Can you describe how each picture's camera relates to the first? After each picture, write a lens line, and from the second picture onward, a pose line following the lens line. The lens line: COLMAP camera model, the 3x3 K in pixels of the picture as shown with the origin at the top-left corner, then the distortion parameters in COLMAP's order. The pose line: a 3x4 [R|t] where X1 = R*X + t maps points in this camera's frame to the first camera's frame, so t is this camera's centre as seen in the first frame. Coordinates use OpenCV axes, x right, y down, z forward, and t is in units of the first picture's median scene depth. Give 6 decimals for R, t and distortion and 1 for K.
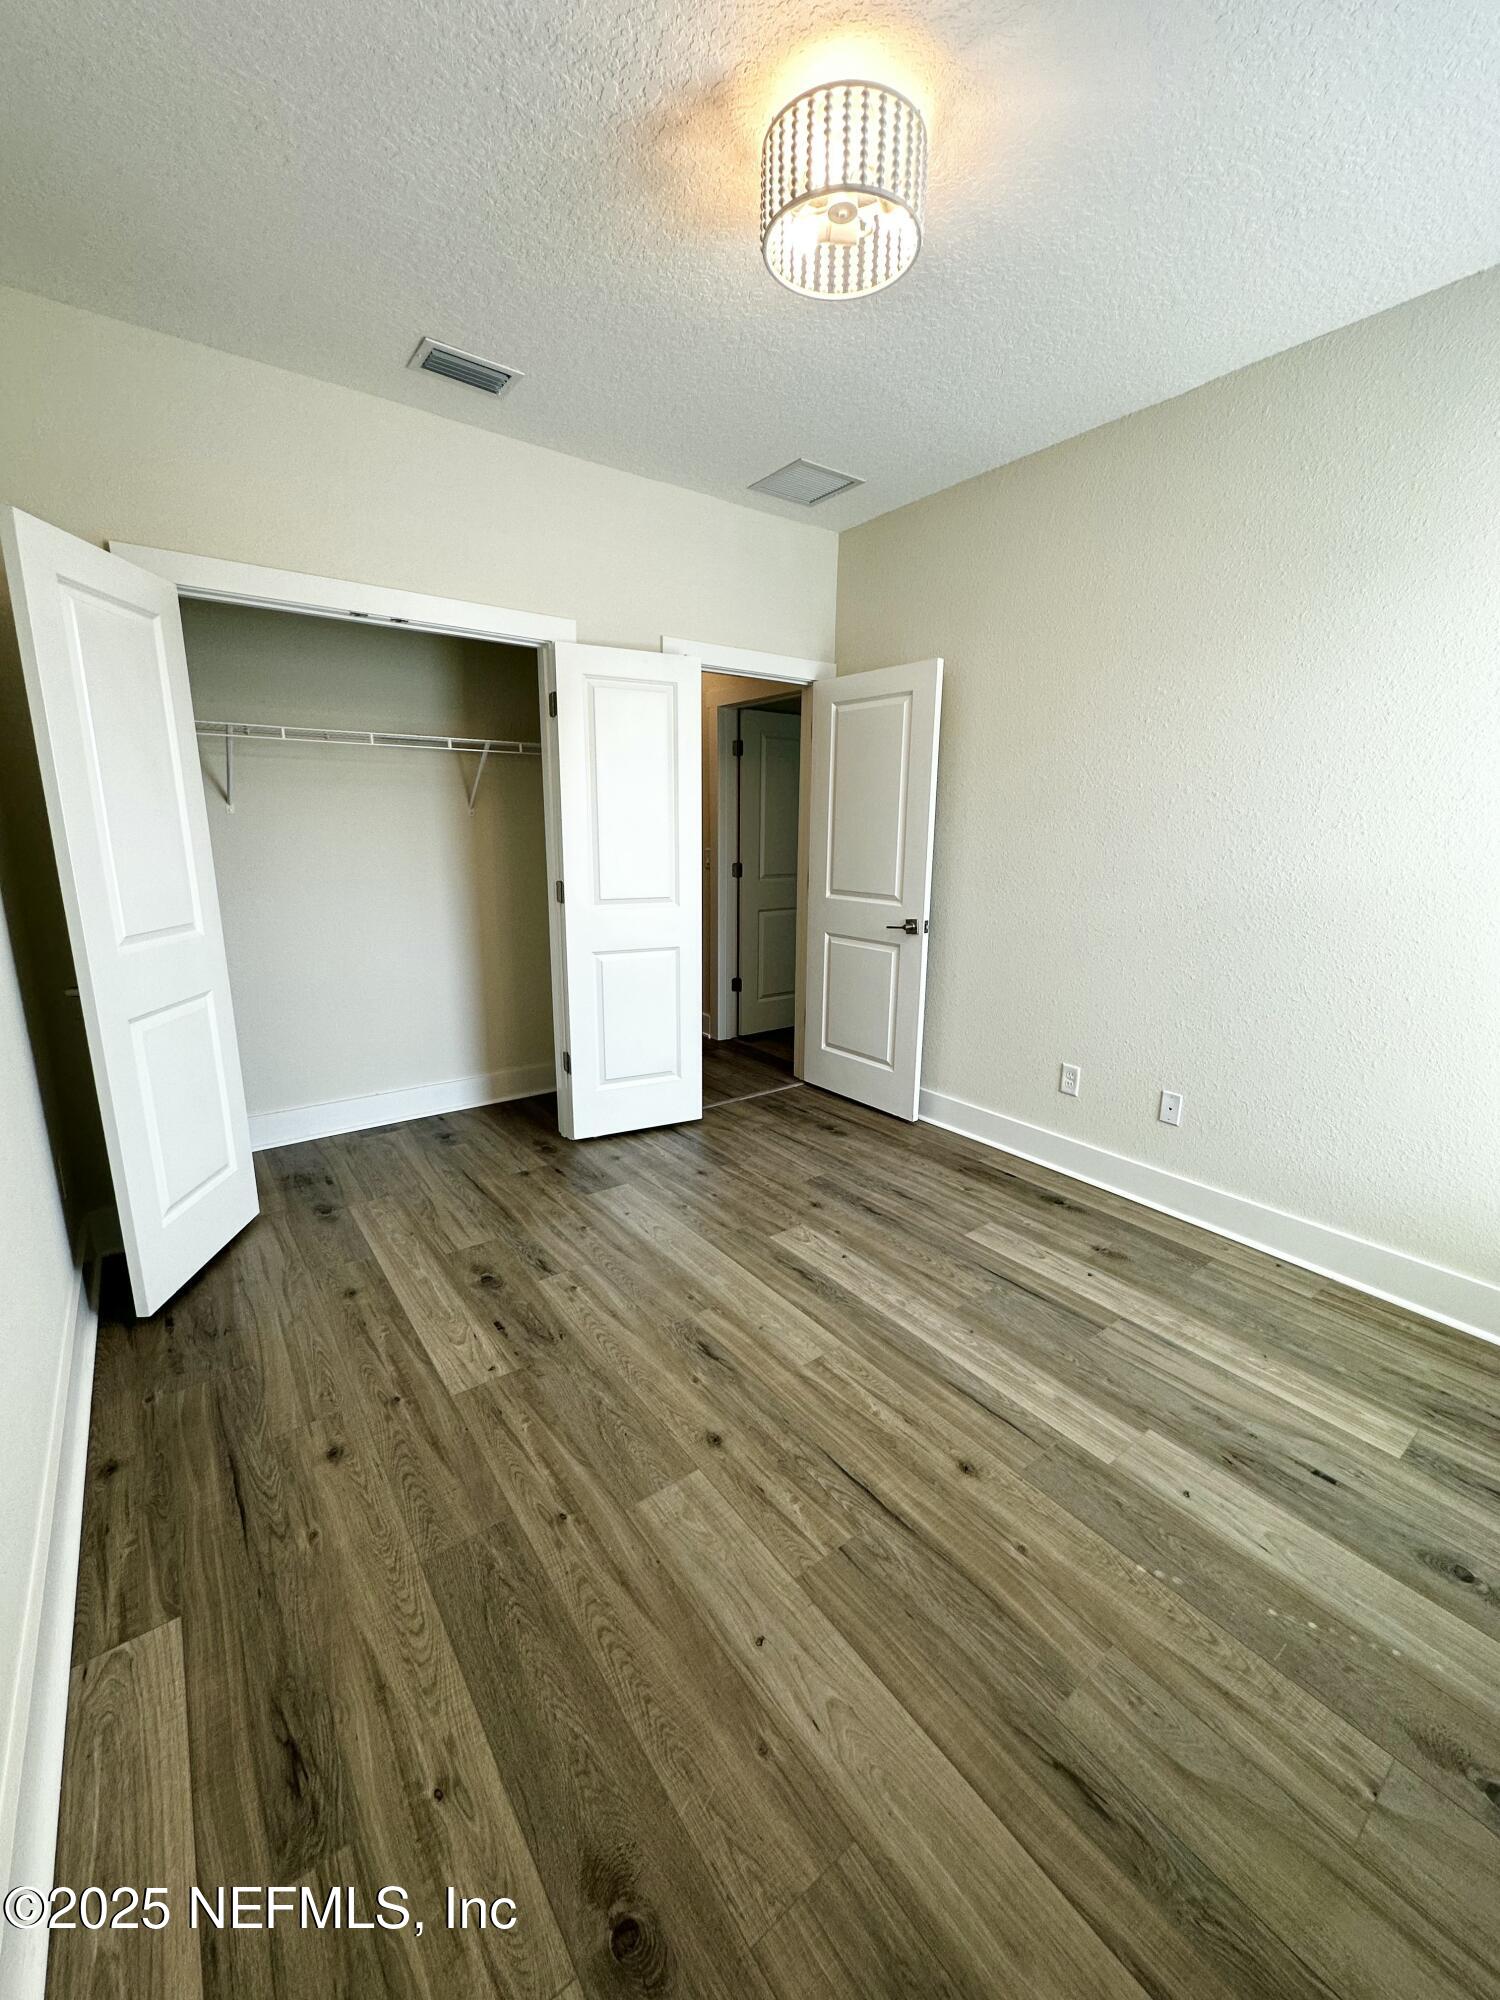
lens RADIAL K [[793.1, 0, 753.1], [0, 793.1, 995.5], [0, 0, 1]] dist [-0.005009, 0.000080]
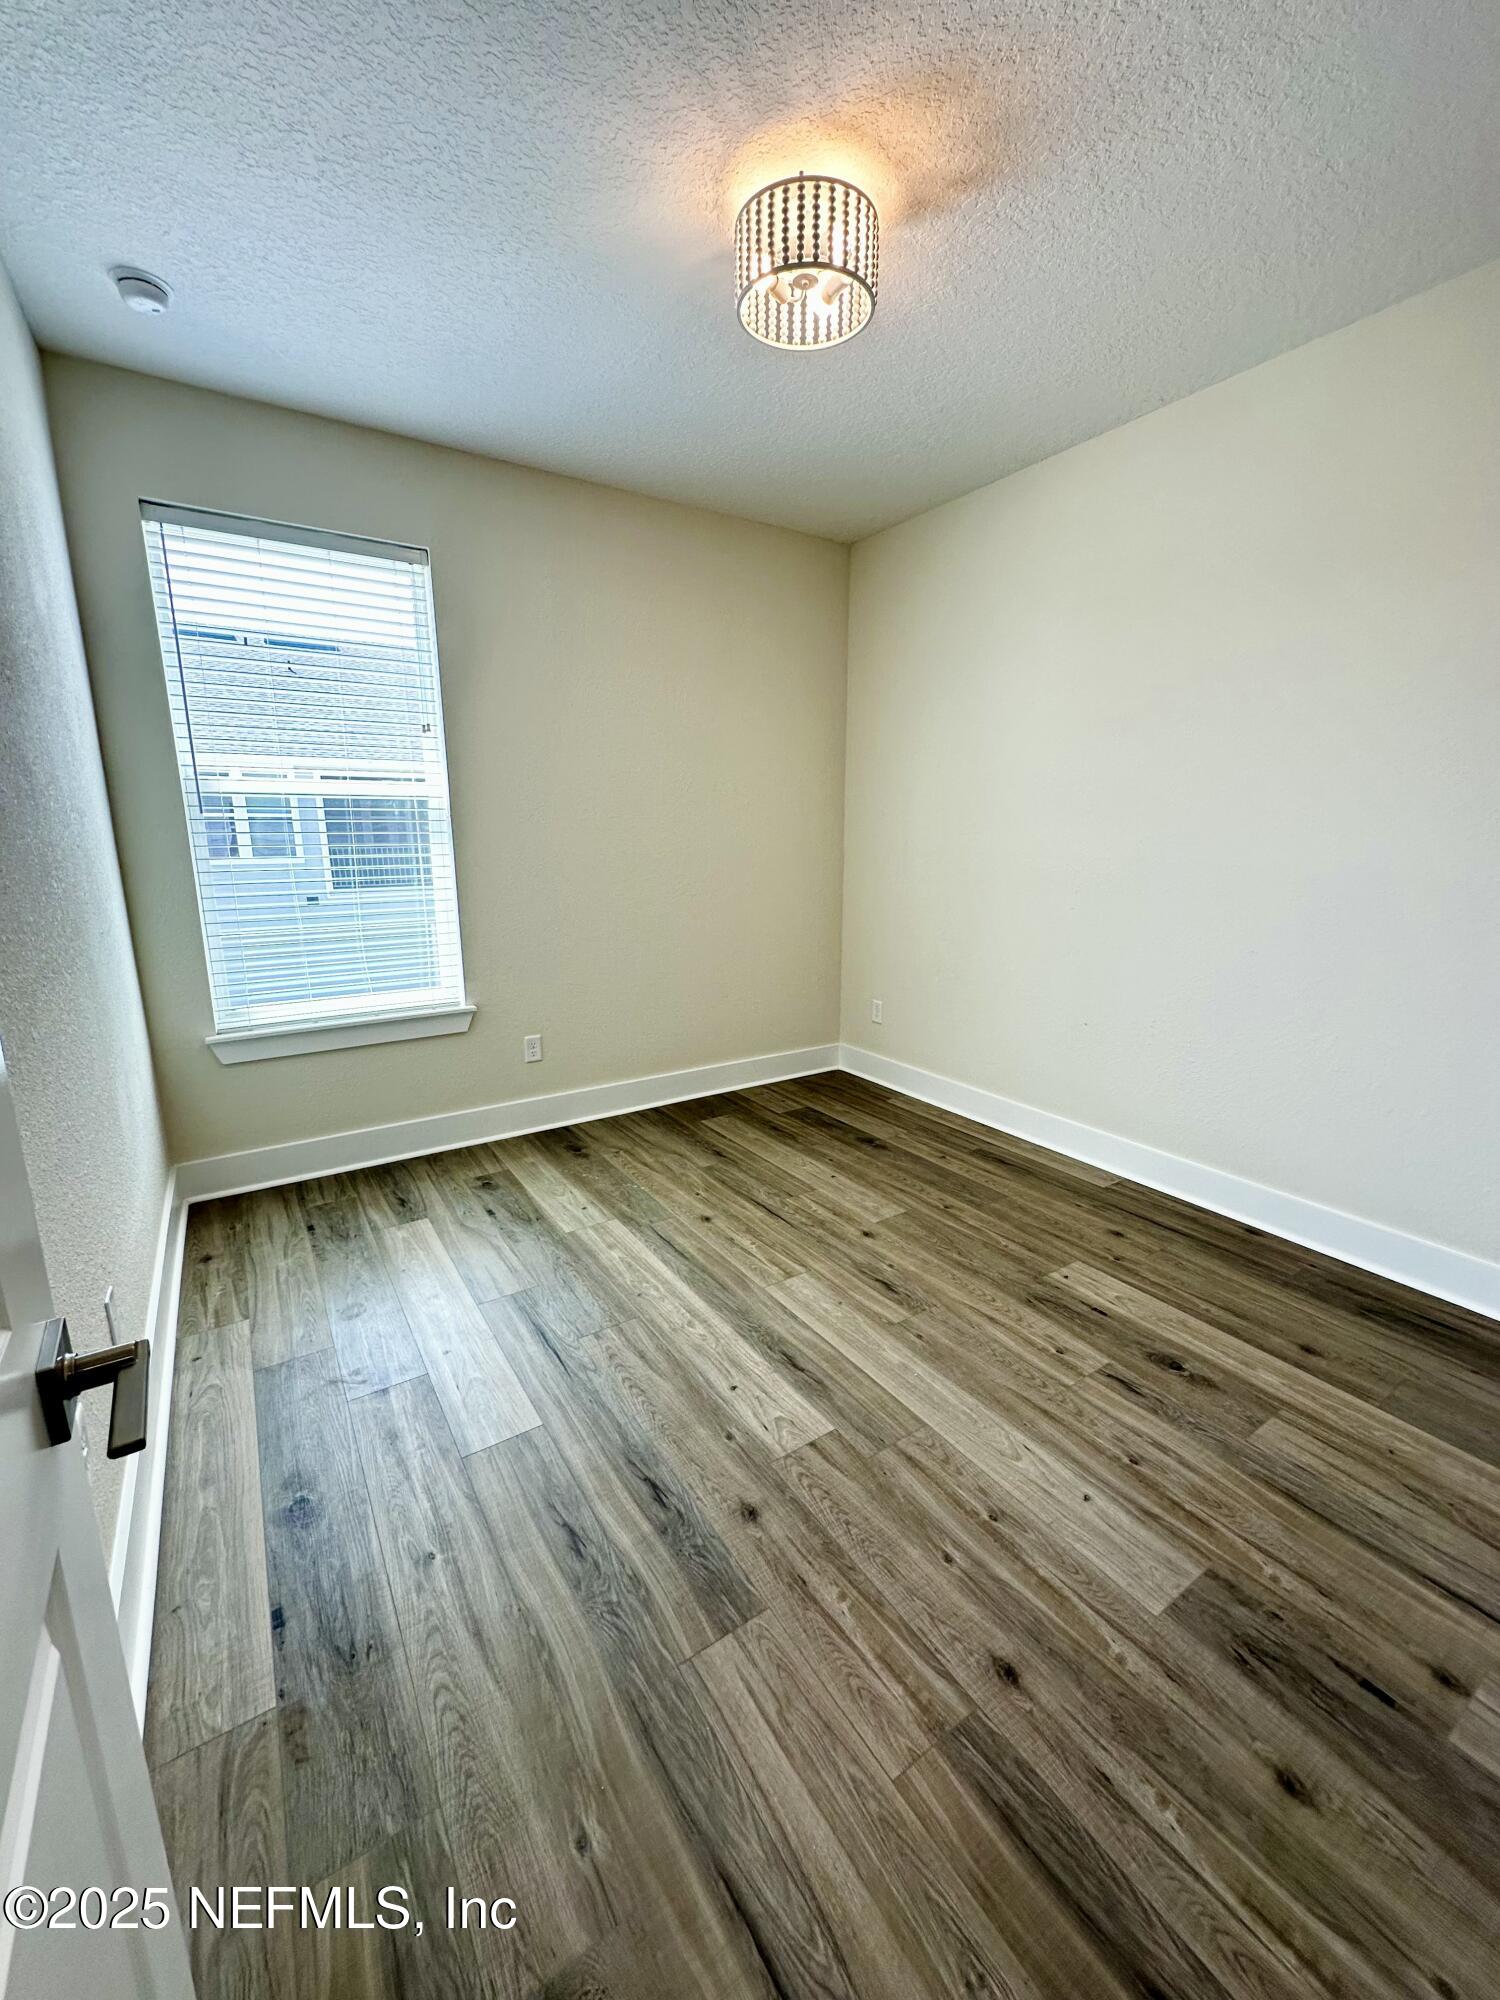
lens RADIAL K [[793.1, 0, 753.1], [0, 793.1, 995.5], [0, 0, 1]] dist [-0.005009, 0.000080]
pose [[-0.997858, -0.021855, 0.061660, 0.068996], [0.005513, 0.911099, 0.412151, -0.376915], [-0.065186, 0.411608, -0.909027, 1.805090]]
